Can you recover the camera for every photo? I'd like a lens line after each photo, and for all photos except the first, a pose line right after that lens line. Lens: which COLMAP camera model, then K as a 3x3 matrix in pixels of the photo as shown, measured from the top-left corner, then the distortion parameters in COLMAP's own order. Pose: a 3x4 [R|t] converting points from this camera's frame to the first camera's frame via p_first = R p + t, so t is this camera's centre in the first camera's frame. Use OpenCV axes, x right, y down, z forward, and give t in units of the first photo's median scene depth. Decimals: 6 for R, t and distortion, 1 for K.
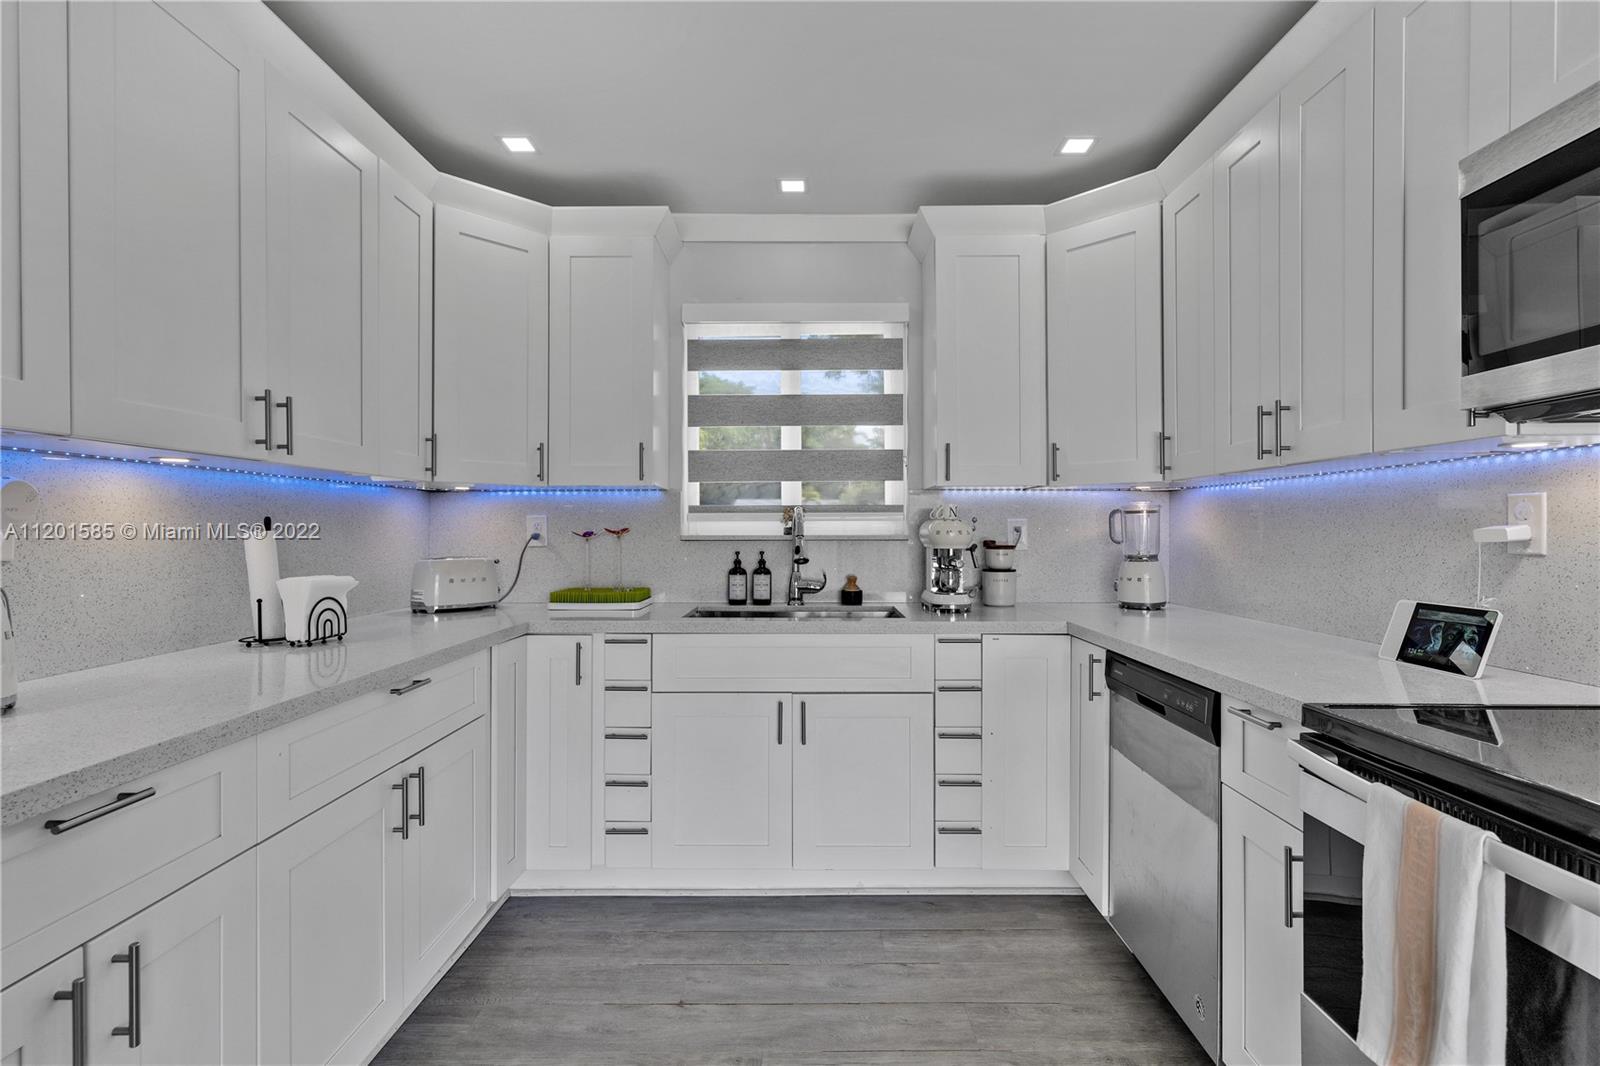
lens RADIAL K [[766.1, 0, 799.5], [0, 766.1, 531.9], [0, 0, 1]] dist [0.004127, 0.000350]
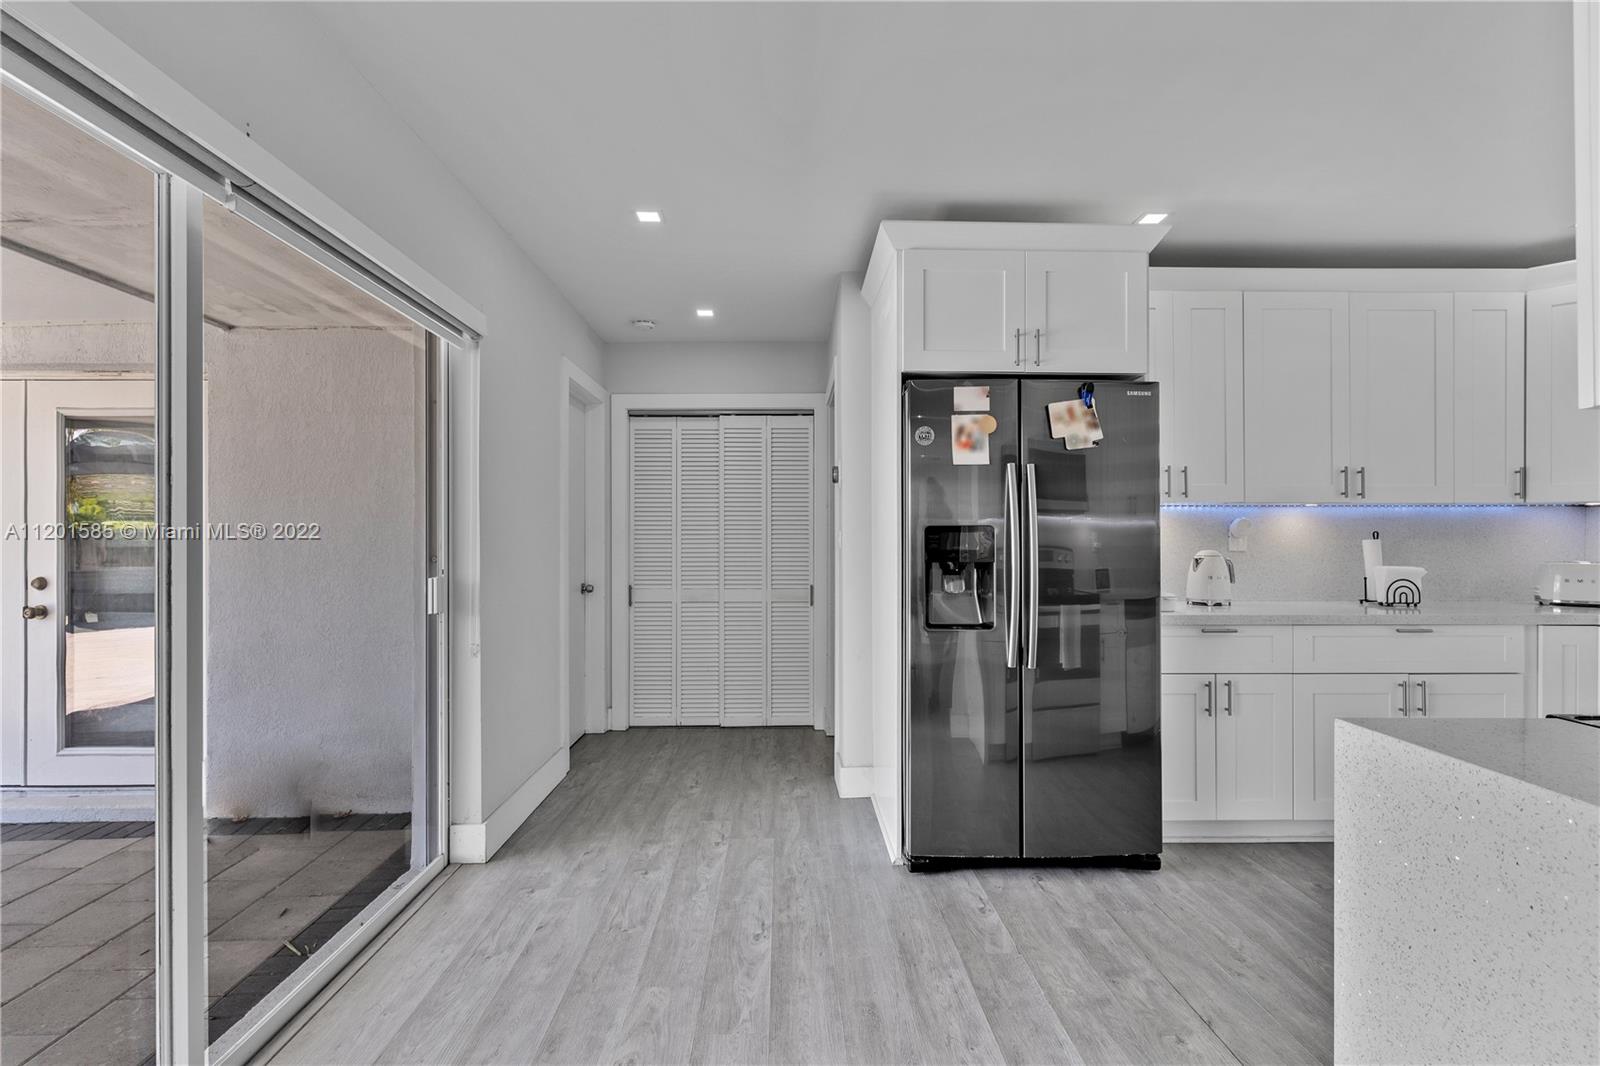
lens RADIAL K [[766.1, 0, 799.5], [0, 766.1, 534.2], [0, 0, 1]] dist [0.004127, 0.000350]
pose [[0.037296, 0.001691, -0.999303, 1.026334], [-0.002441, 0.999996, 0.001601, -0.012714], [0.999301, 0.002379, 0.037300, -0.385332]]
